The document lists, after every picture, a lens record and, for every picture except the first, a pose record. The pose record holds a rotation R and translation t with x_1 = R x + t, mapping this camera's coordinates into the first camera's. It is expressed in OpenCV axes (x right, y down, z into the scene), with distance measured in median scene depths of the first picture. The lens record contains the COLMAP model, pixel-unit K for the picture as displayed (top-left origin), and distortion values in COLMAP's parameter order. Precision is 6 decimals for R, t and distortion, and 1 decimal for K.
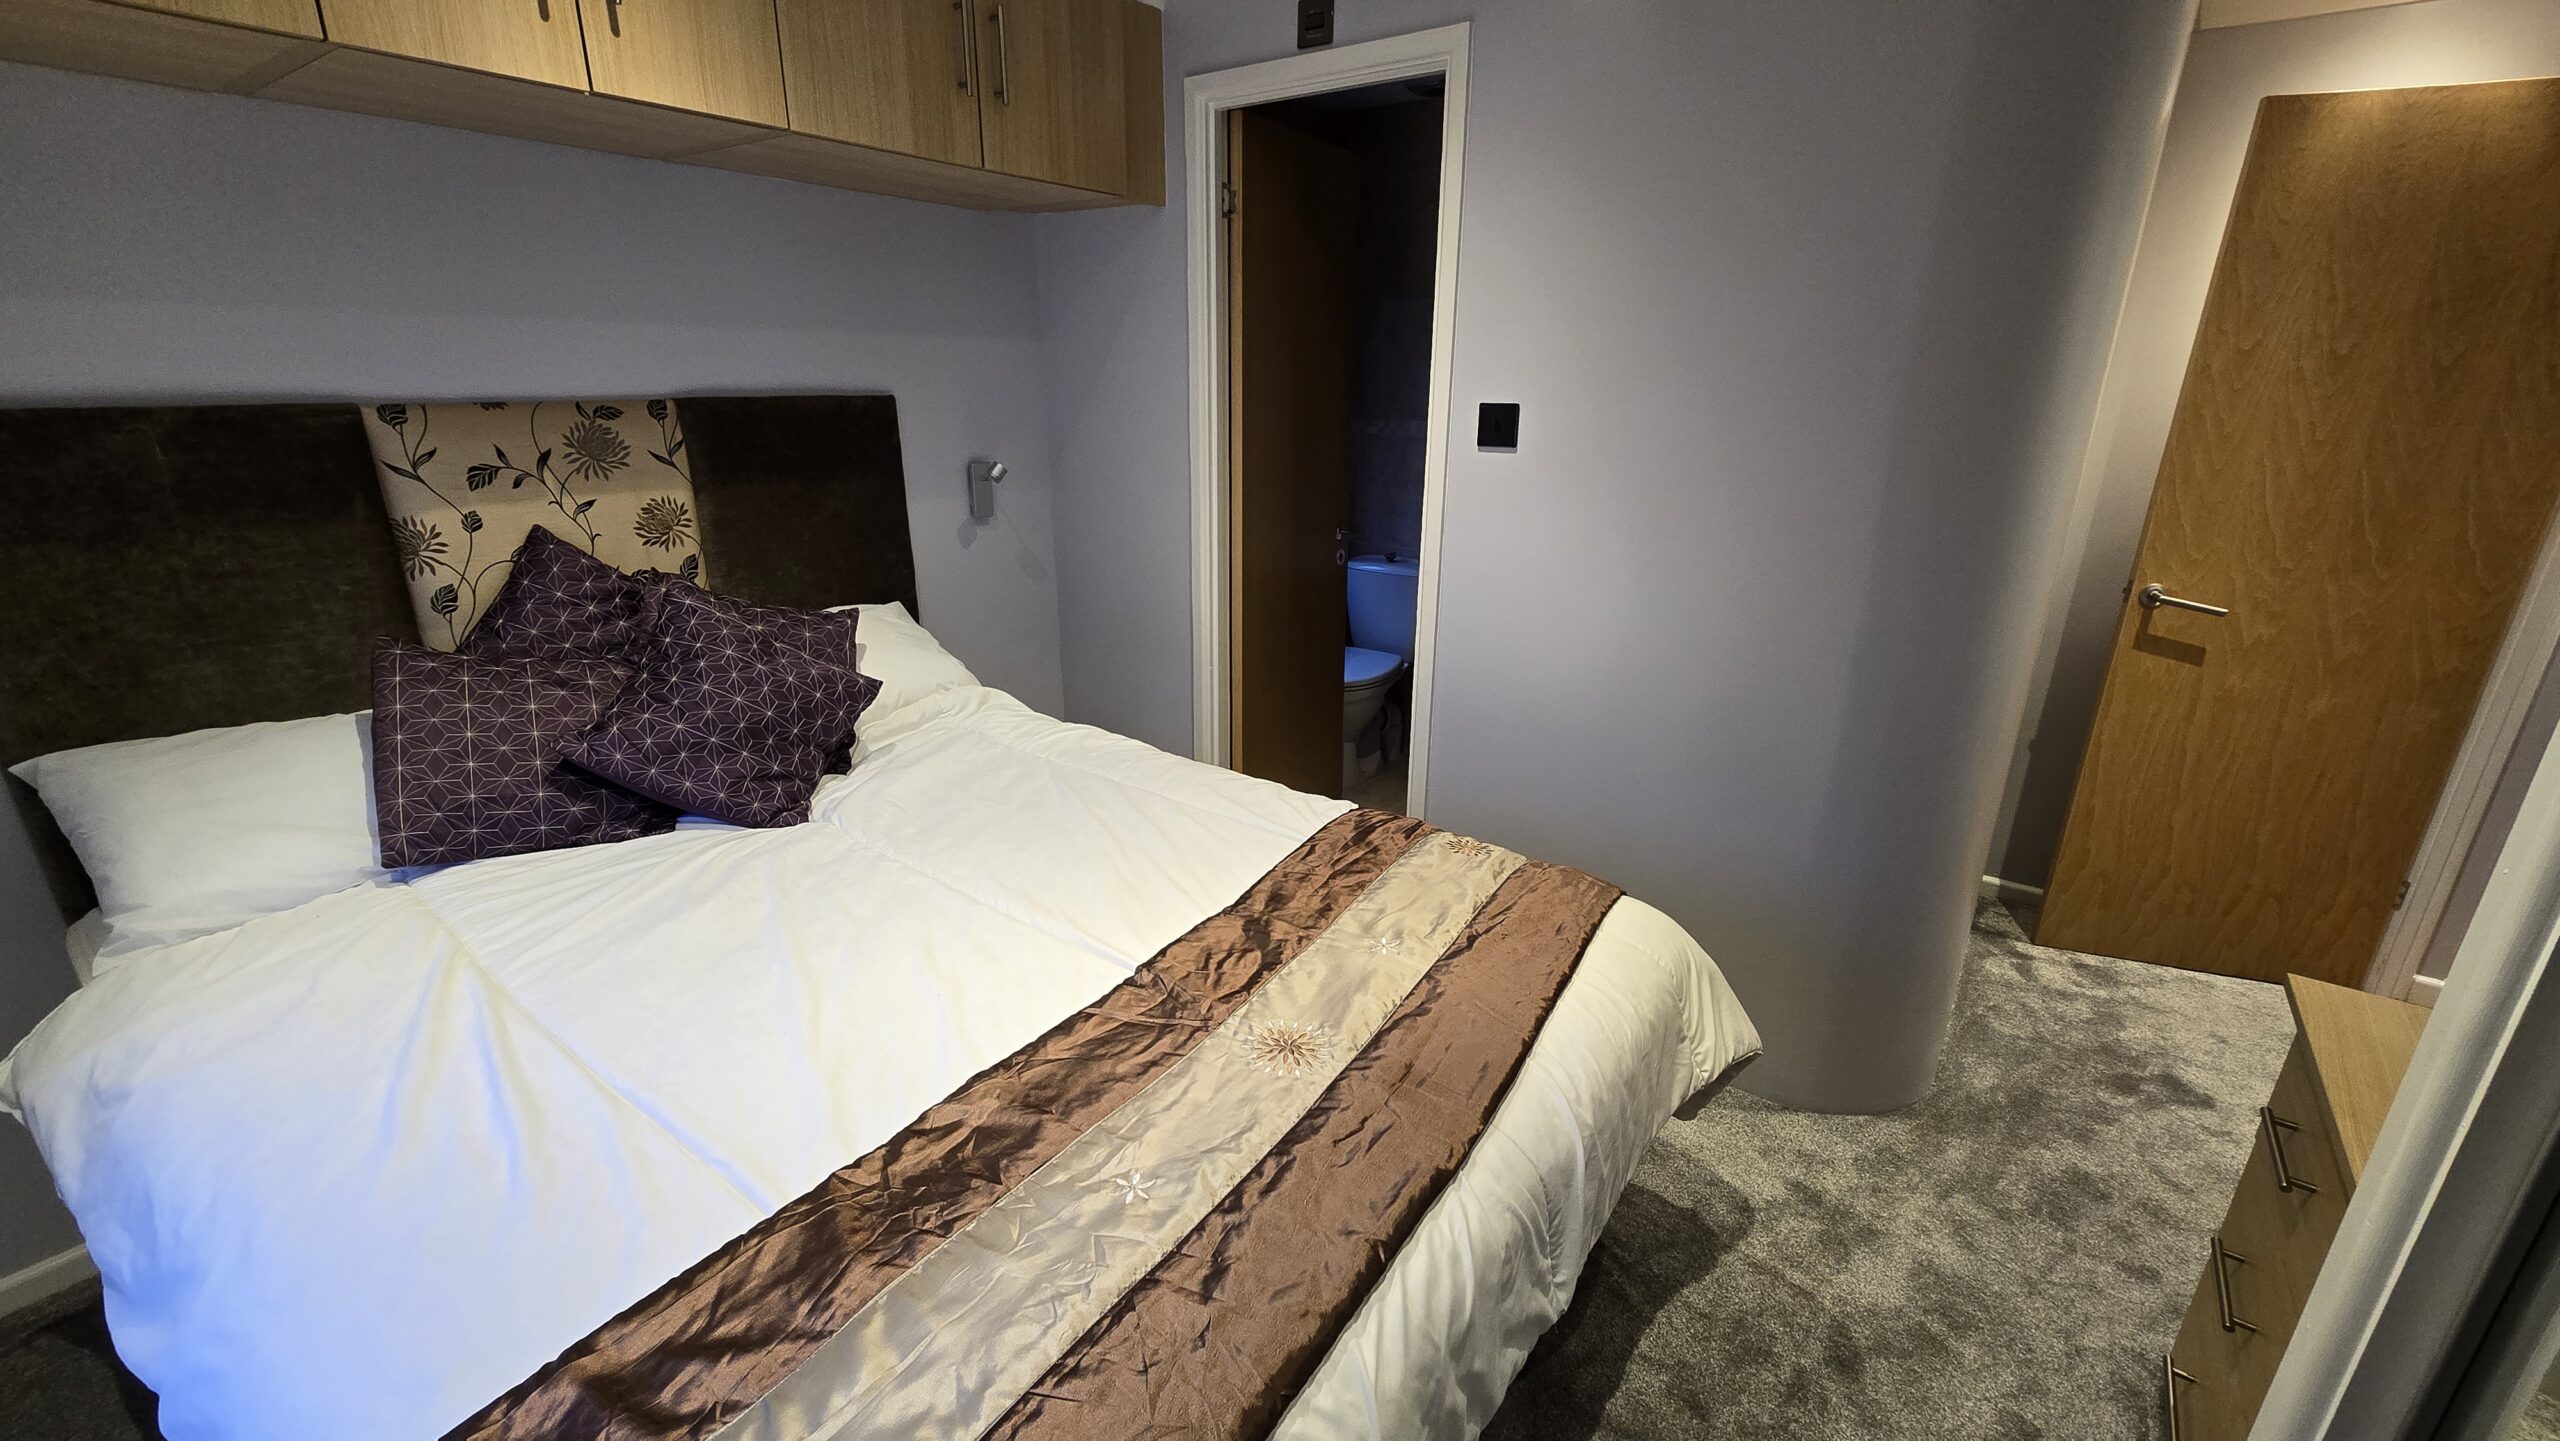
lens RADIAL K [[1049.9, 0, 1293.0], [0, 1049.9, 719.9], [0, 0, 1]] dist [-0.003191, 0.001929]
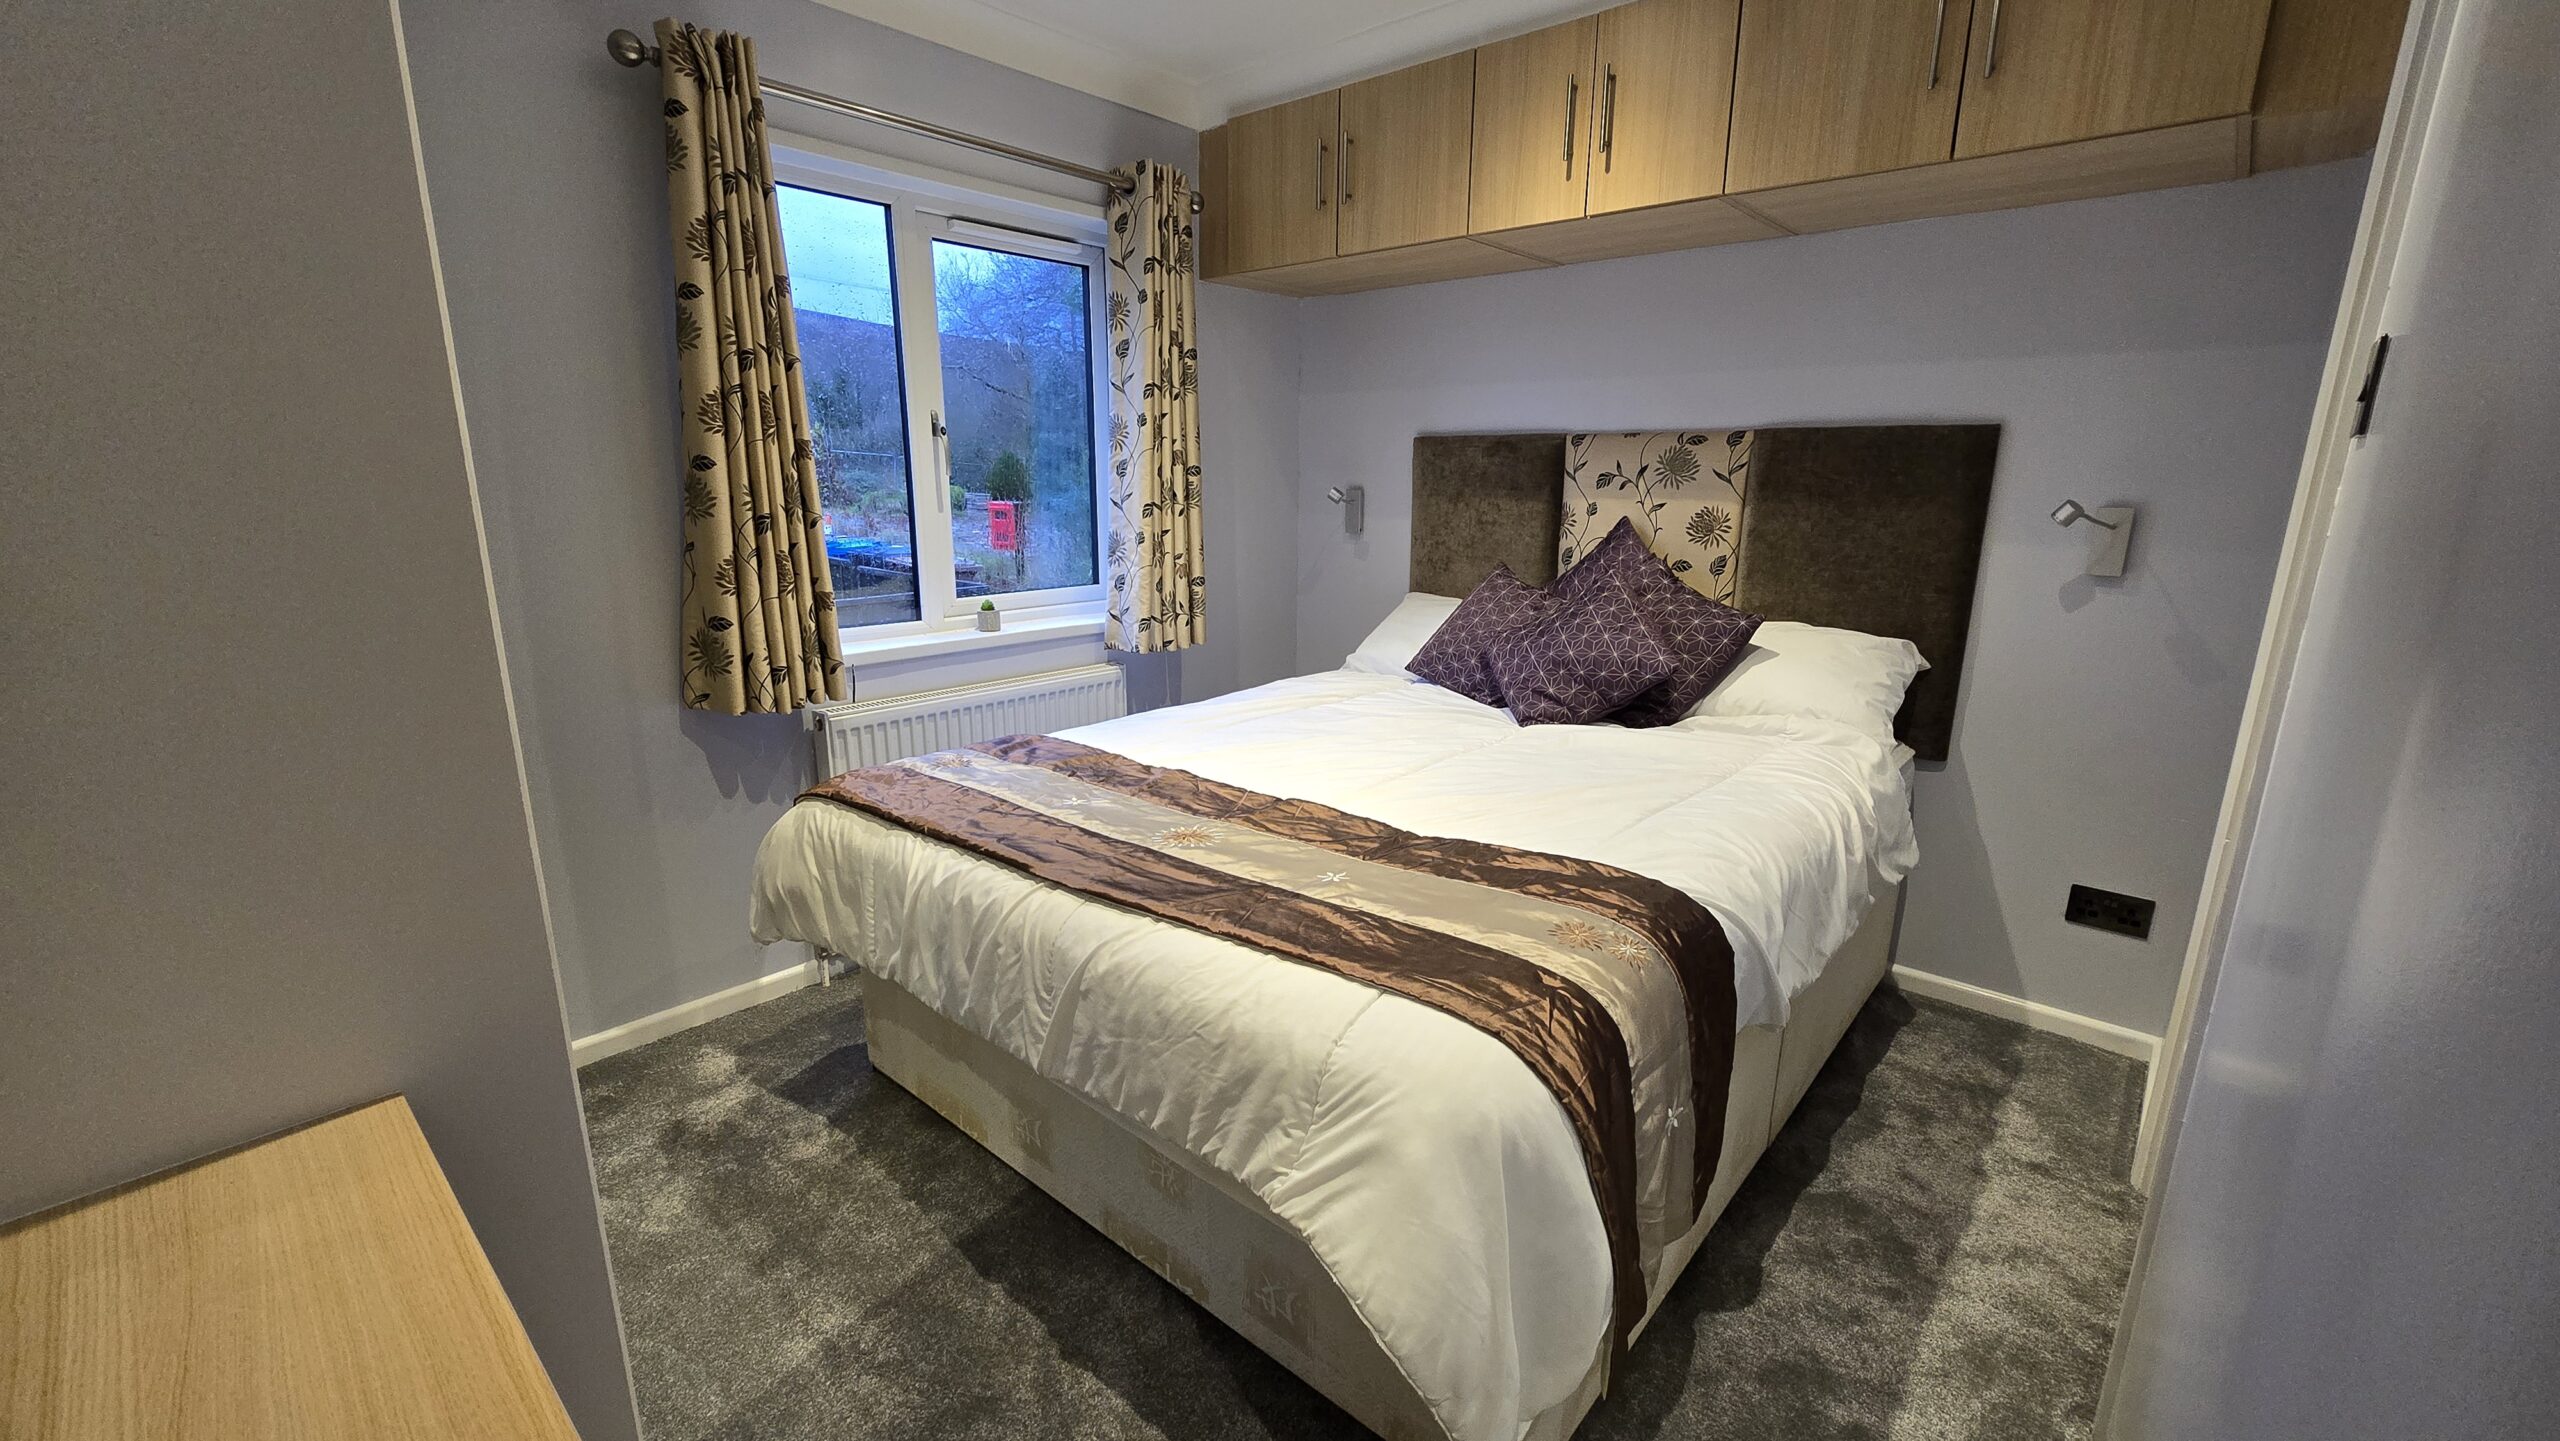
lens RADIAL K [[1049.9, 0, 1293.3], [0, 1049.9, 732.5], [0, 0, 1]] dist [-0.003191, 0.001929]
pose [[-0.092320, 0.228402, -0.969180, 0.799810], [-0.320518, 0.914715, 0.246098, -0.122488], [0.942733, 0.333359, -0.011240, 0.686500]]
